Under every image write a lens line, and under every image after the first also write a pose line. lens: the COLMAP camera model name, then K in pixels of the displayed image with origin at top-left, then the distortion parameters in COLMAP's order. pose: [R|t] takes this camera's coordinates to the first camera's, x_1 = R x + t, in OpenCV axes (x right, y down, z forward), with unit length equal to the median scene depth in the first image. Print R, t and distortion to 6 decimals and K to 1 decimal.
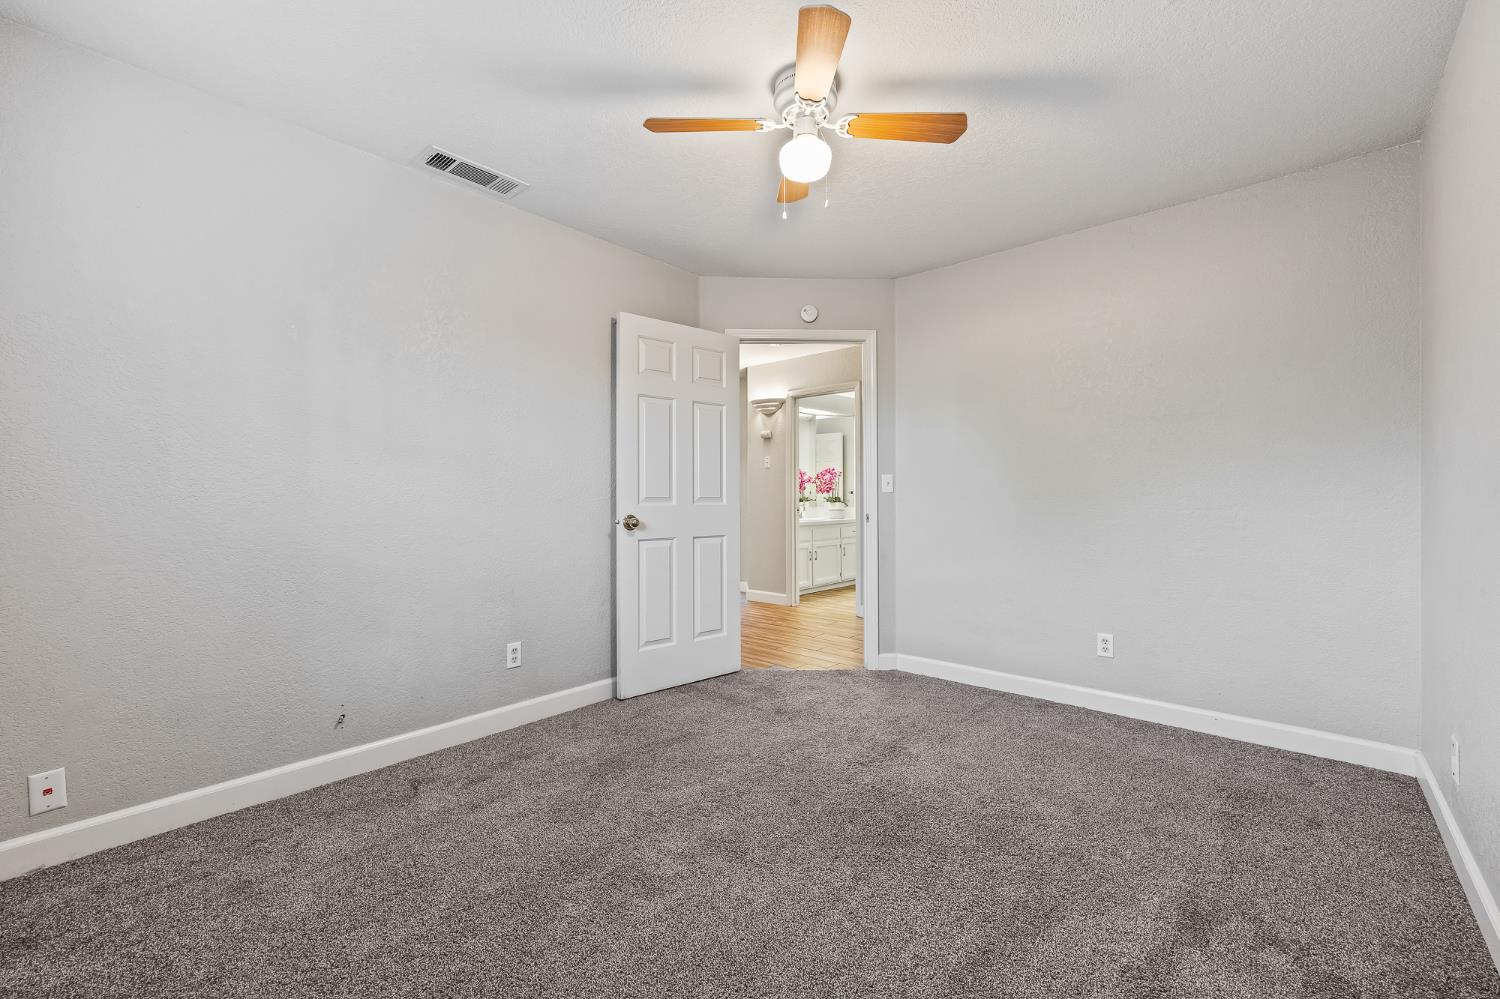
lens RADIAL K [[611.4, 0, 750.0], [0, 611.4, 499.5], [0, 0, 1]] dist [-0.000139, 0.000063]
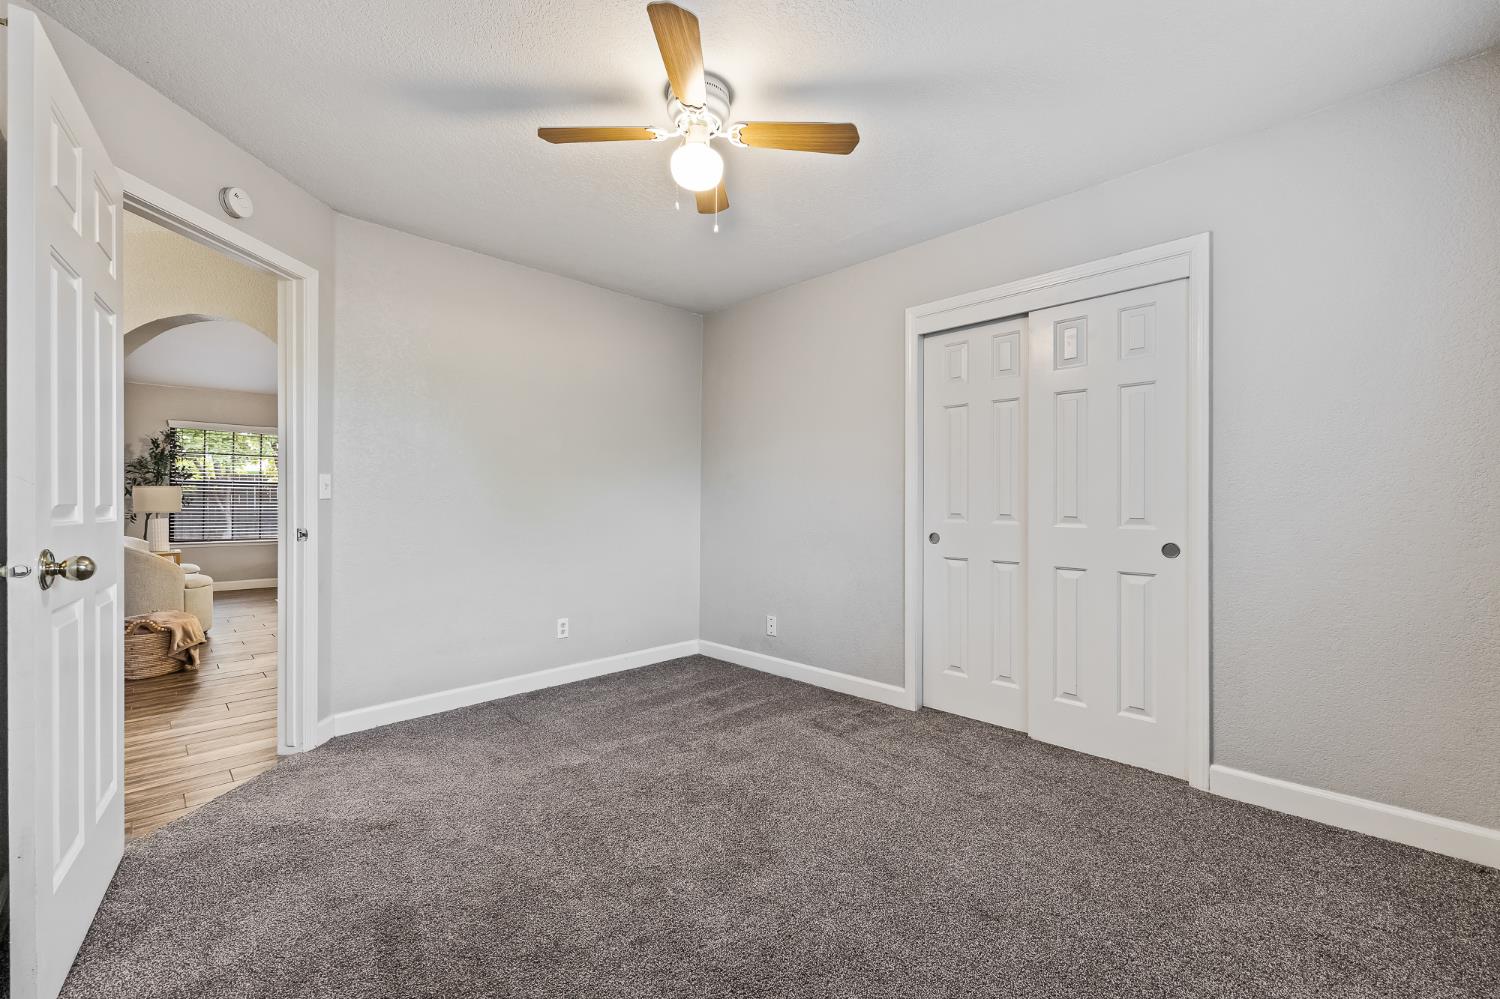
lens RADIAL K [[611.4, 0, 750.0], [0, 611.4, 499.5], [0, 0, 1]] dist [-0.000139, 0.000063]
pose [[0.051348, 0.009011, 0.998640, -0.607006], [0.004695, 0.999946, -0.009264, -0.002894], [-0.998670, 0.005164, 0.051303, 0.568721]]
